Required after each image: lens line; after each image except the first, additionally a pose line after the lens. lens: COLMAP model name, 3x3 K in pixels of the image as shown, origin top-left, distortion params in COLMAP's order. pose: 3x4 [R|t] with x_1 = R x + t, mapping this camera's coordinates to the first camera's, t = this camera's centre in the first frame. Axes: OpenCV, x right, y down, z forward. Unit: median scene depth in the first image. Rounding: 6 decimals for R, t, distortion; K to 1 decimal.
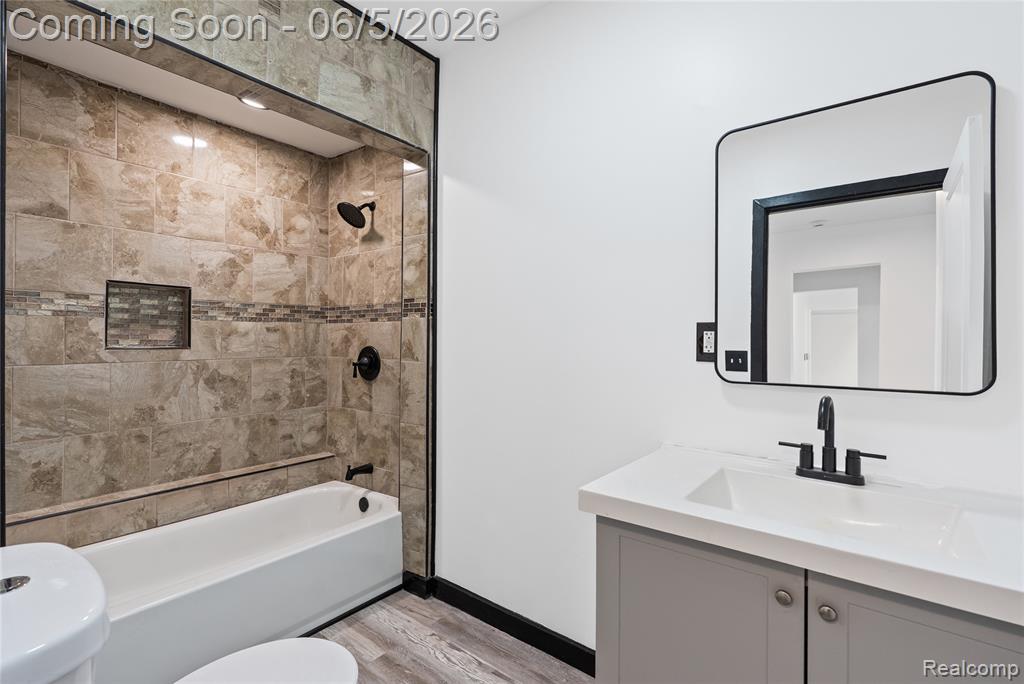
lens RADIAL K [[472.5, 0, 513.5], [0, 472.5, 338.7], [0, 0, 1]] dist [-0.010631, 0.003301]
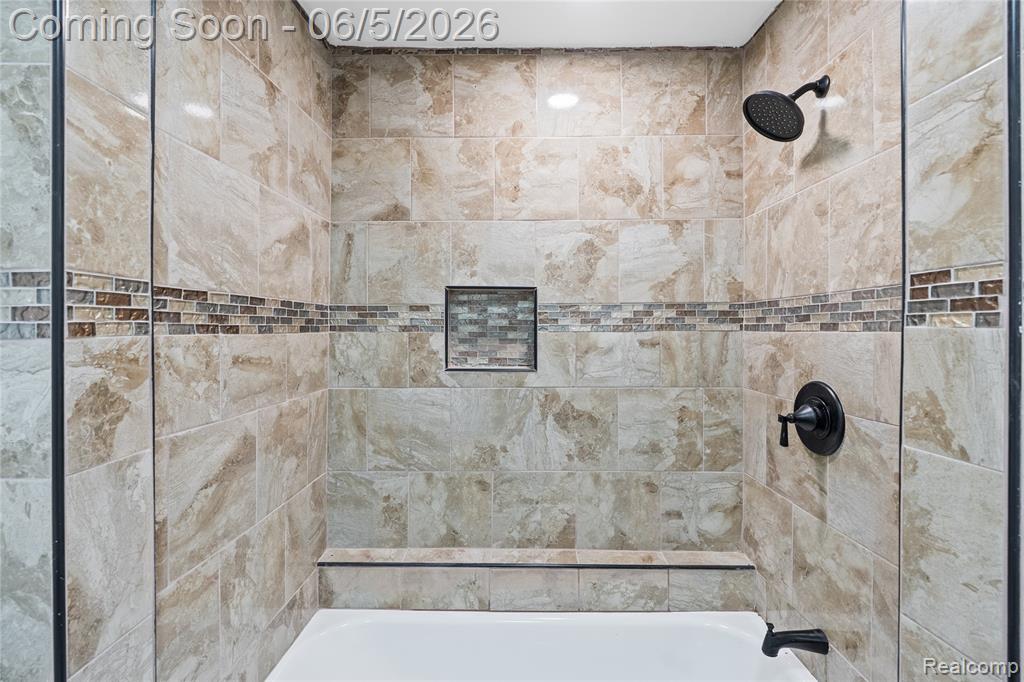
lens RADIAL K [[472.5, 0, 506.1], [0, 472.5, 327.4], [0, 0, 1]] dist [-0.010631, 0.003301]
pose [[0.591594, -0.008294, -0.806194, -0.124107], [0.002691, 0.999962, -0.008312, -0.041089], [0.806232, 0.002748, 0.591593, 0.530076]]
